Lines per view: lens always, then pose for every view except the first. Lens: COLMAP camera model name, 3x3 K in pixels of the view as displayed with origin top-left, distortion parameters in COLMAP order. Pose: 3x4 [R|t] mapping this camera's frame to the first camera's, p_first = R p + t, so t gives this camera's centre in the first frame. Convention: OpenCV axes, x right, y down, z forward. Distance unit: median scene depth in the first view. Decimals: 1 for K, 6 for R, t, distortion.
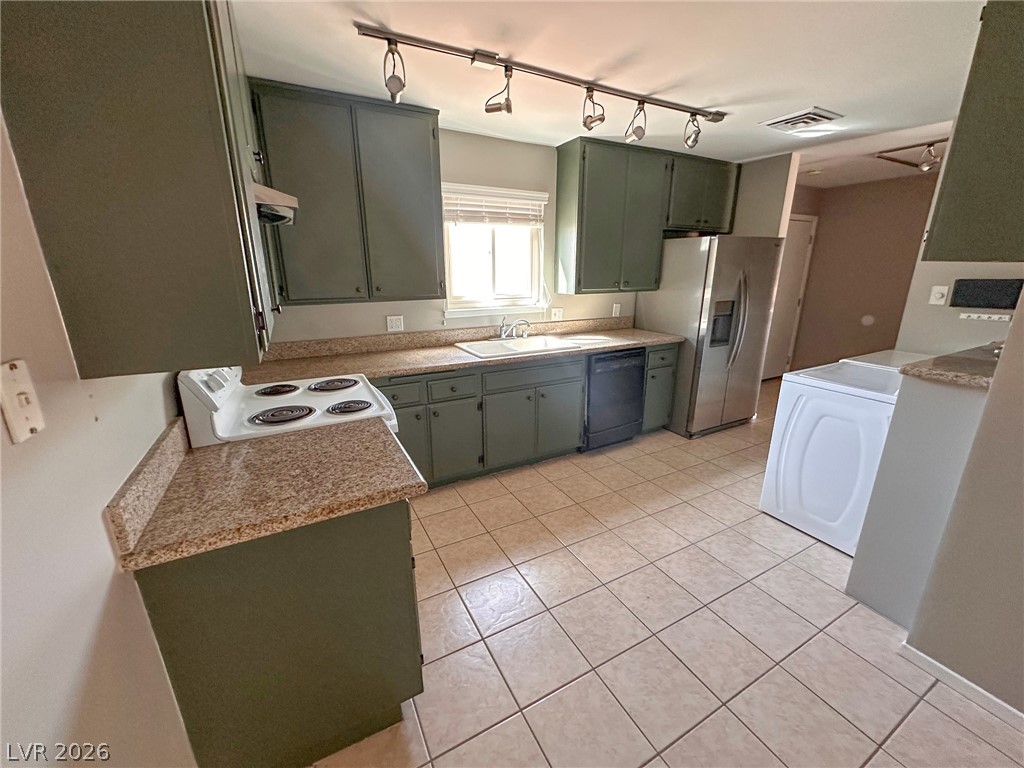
lens RADIAL K [[406.6, 0, 512.4], [0, 406.6, 368.8], [0, 0, 1]] dist [-0.002832, -0.000061]
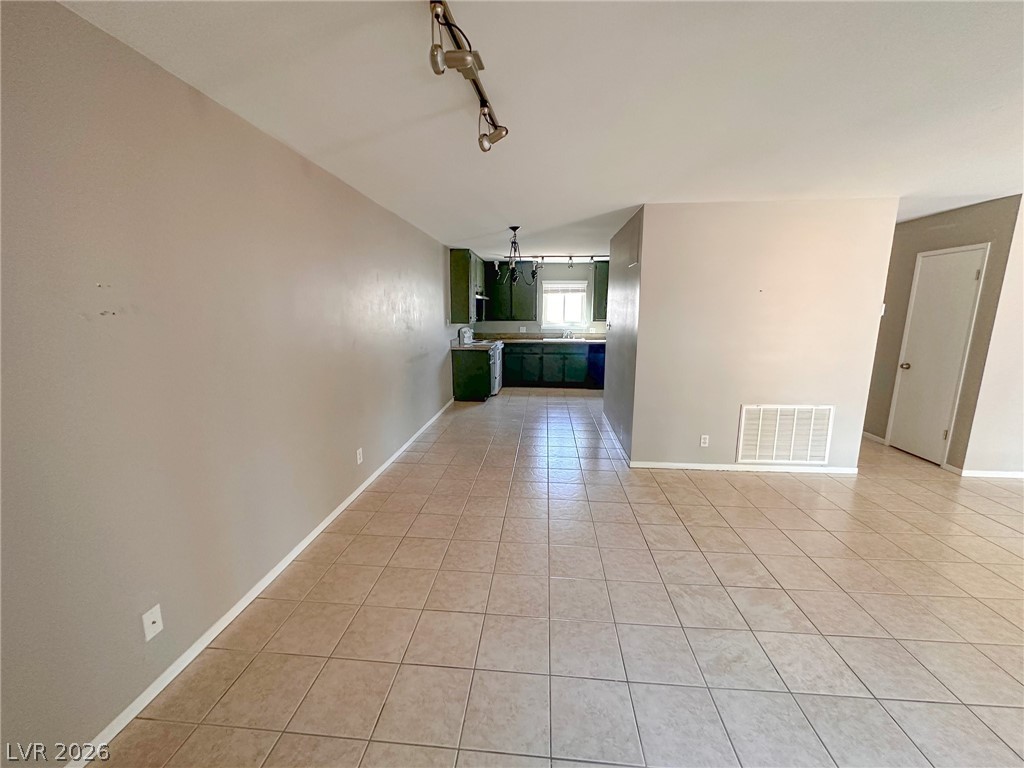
lens RADIAL K [[406.6, 0, 511.7], [0, 406.6, 382.8], [0, 0, 1]] dist [-0.002832, -0.000061]
pose [[0.825762, 0.100651, -0.554965, 1.202525], [-0.135272, 0.990572, -0.021625, 0.313916], [0.547557, 0.092928, 0.831592, -1.314851]]
